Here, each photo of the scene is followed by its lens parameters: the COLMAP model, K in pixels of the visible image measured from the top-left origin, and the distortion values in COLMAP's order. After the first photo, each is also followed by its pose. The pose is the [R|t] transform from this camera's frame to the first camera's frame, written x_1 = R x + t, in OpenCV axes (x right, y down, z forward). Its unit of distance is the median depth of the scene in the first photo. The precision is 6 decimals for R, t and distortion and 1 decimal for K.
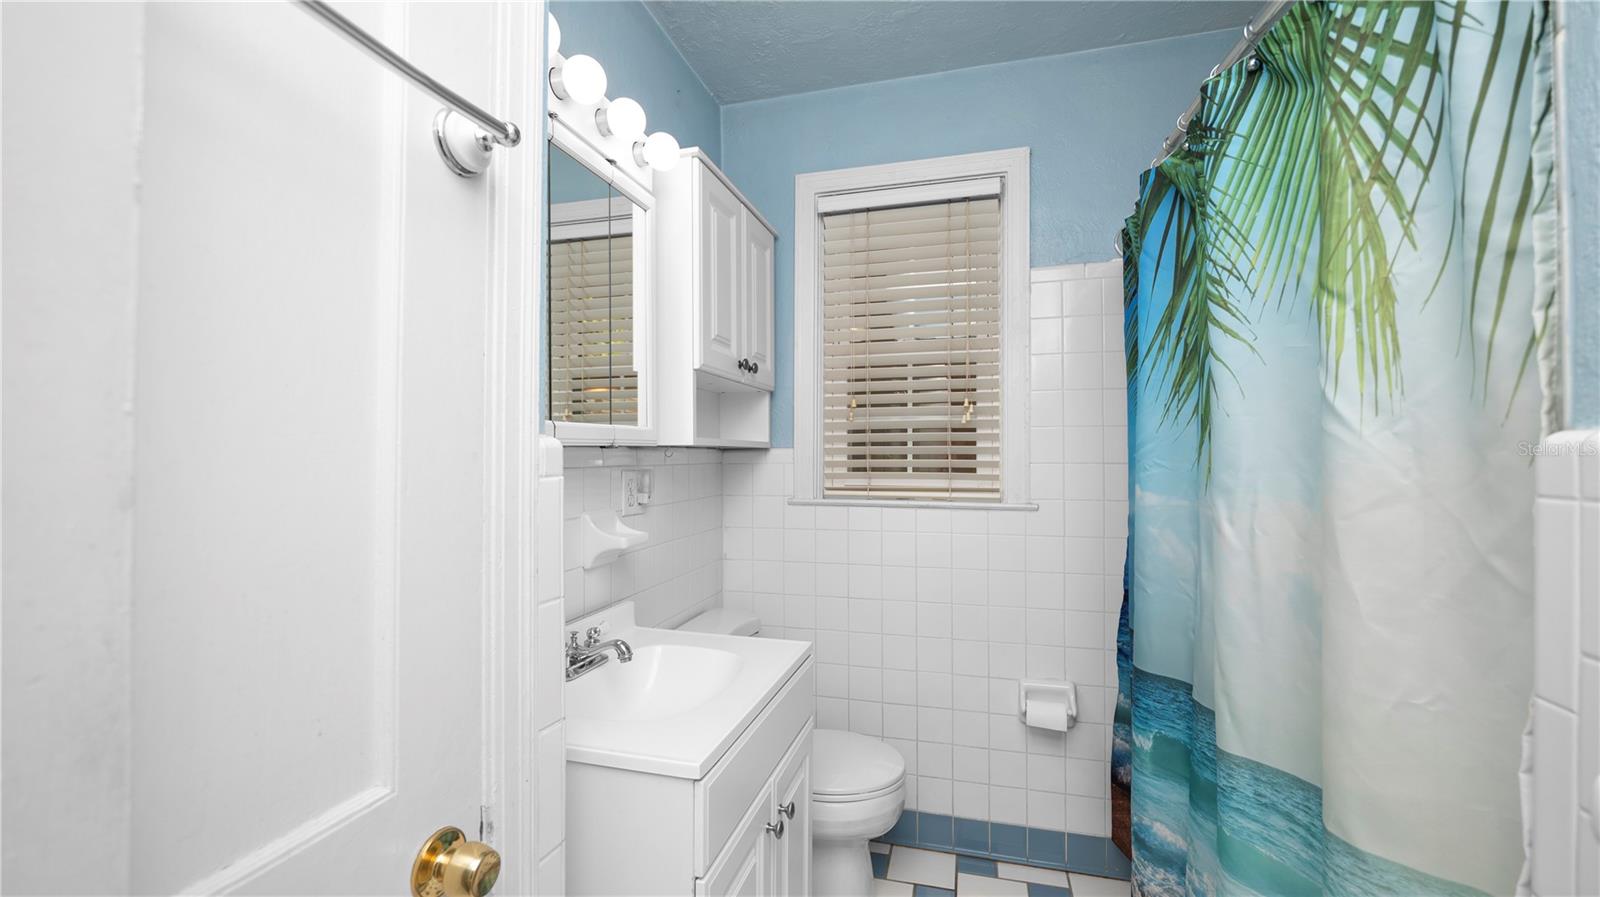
lens RADIAL K [[654.3, 0, 798.3], [0, 654.3, 451.3], [0, 0, 1]] dist [-0.009249, 0.000024]
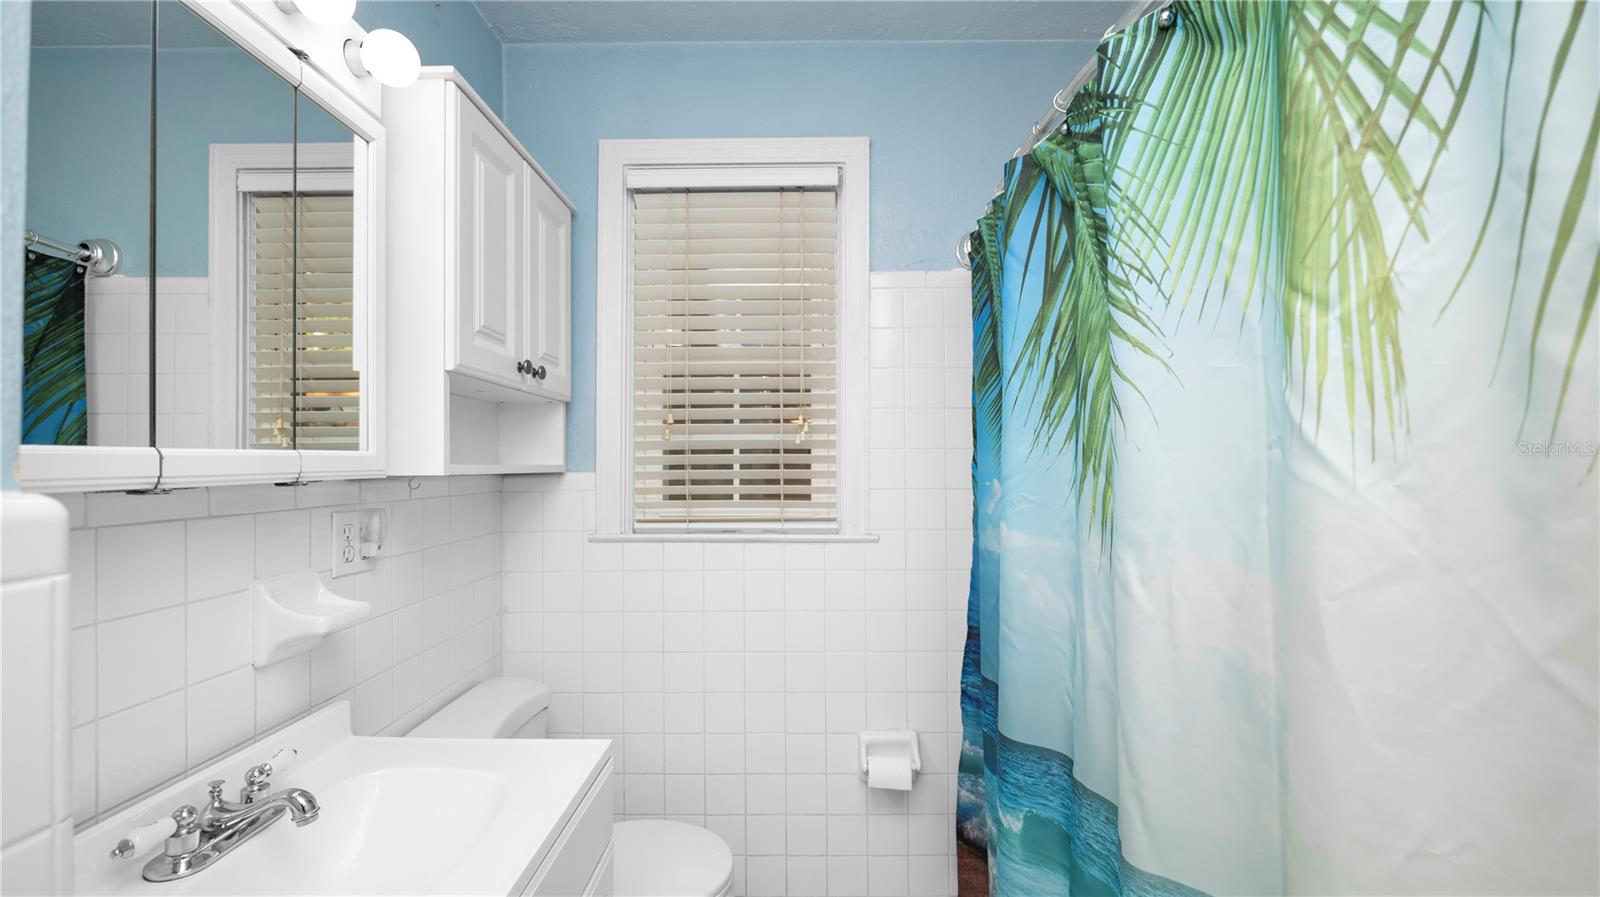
lens RADIAL K [[654.3, 0, 798.3], [0, 654.3, 451.3], [0, 0, 1]] dist [-0.009249, 0.000024]
pose [[0.962899, 0.001730, 0.269858, 0.027768], [0.002372, 0.999887, -0.014875, -0.031088], [-0.269853, 0.014963, 0.962785, 0.250950]]
